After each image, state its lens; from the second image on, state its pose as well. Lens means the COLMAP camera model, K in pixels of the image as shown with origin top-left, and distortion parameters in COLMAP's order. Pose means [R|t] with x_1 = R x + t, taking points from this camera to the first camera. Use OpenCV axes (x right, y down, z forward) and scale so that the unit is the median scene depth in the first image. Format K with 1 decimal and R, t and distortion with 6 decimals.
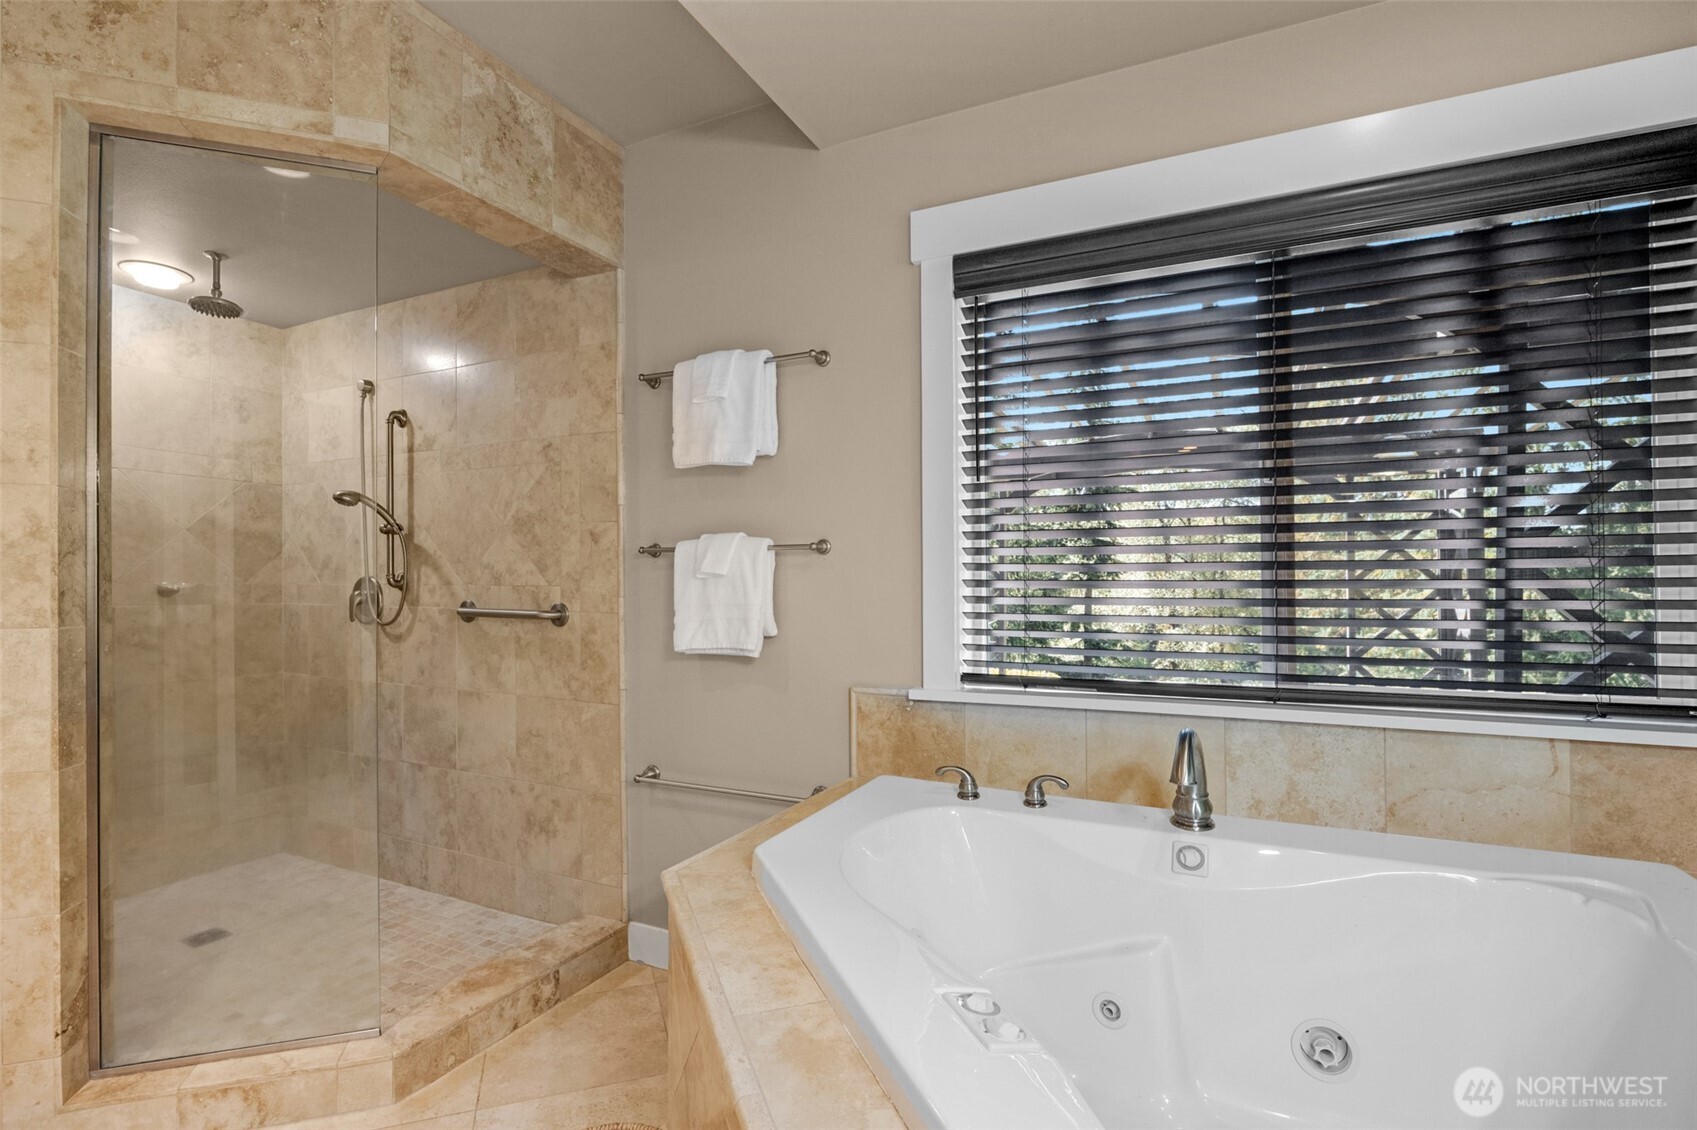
lens RADIAL K [[752.8, 0, 844.9], [0, 752.8, 569.9], [0, 0, 1]] dist [-0.014865, 0.001682]
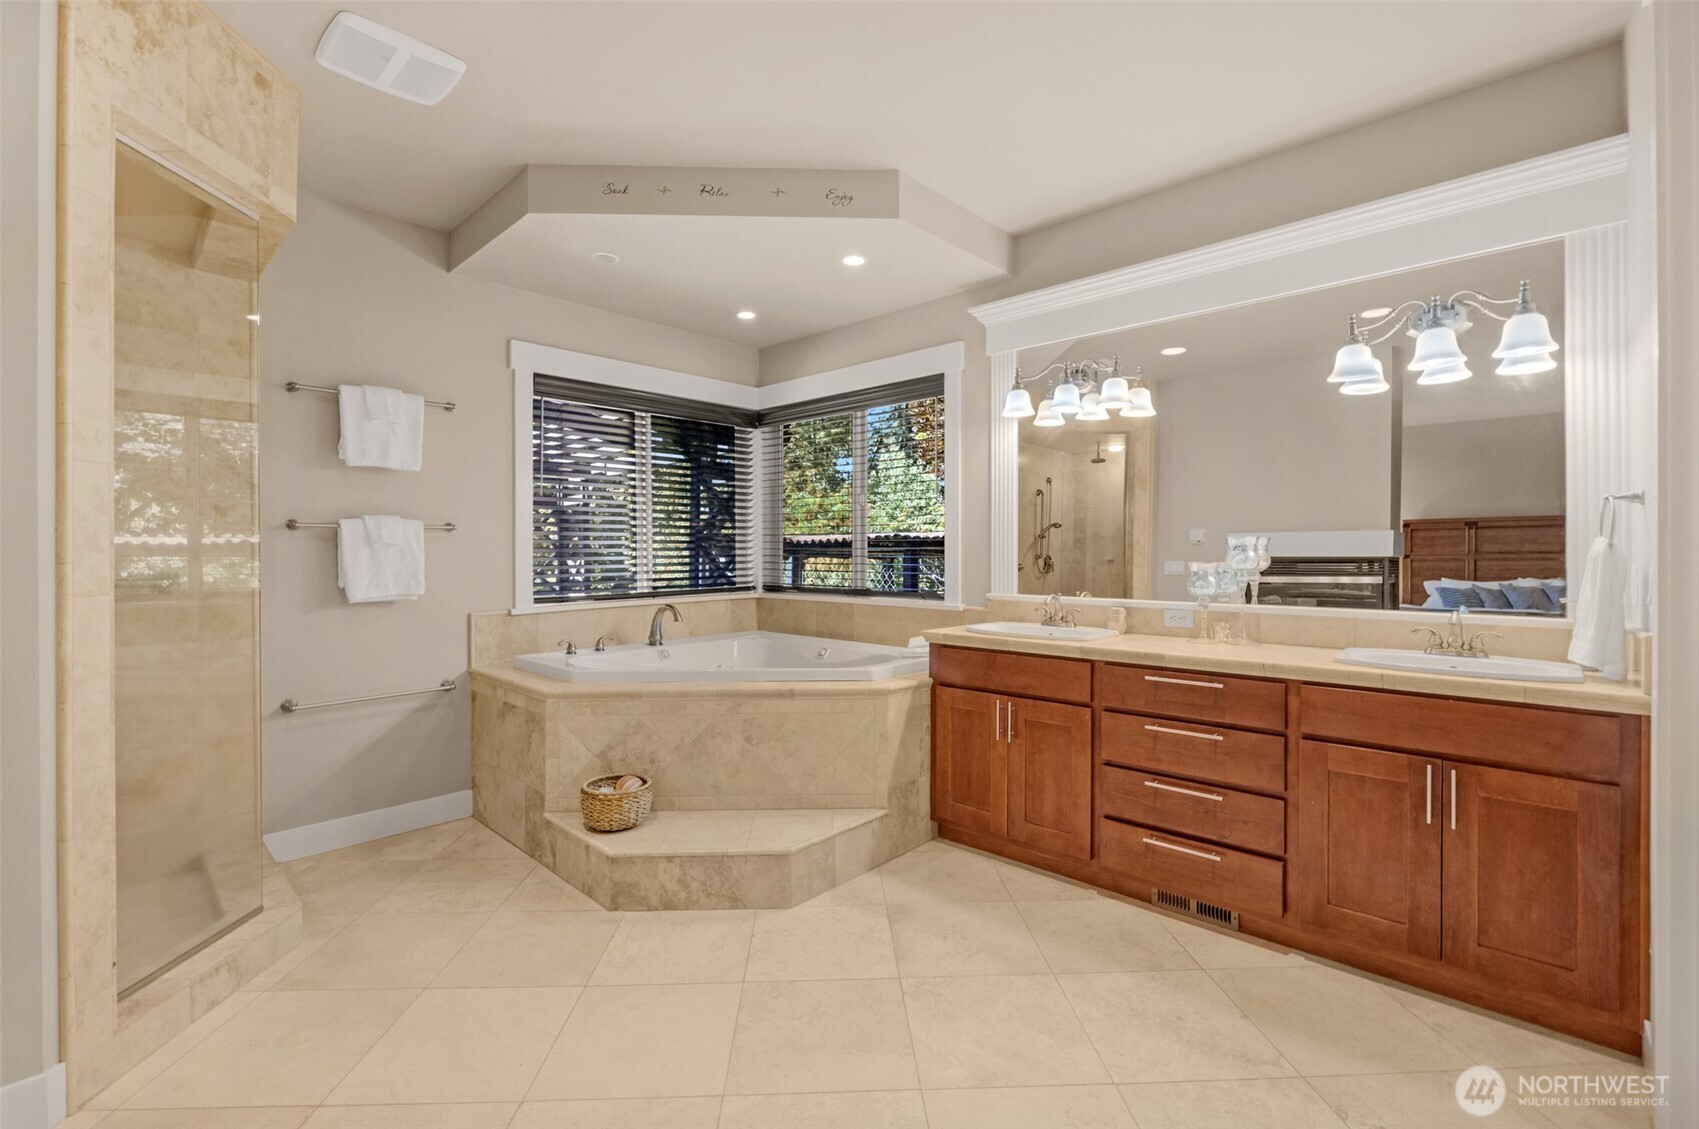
lens RADIAL K [[753.7, 0, 850.5], [0, 753.7, 561.6], [0, 0, 1]] dist [-0.014865, 0.001682]
pose [[0.283523, -0.019479, 0.958768, -1.628827], [-0.013531, 0.999613, 0.024311, -0.011080], [-0.958870, -0.019866, 0.283149, -0.318586]]
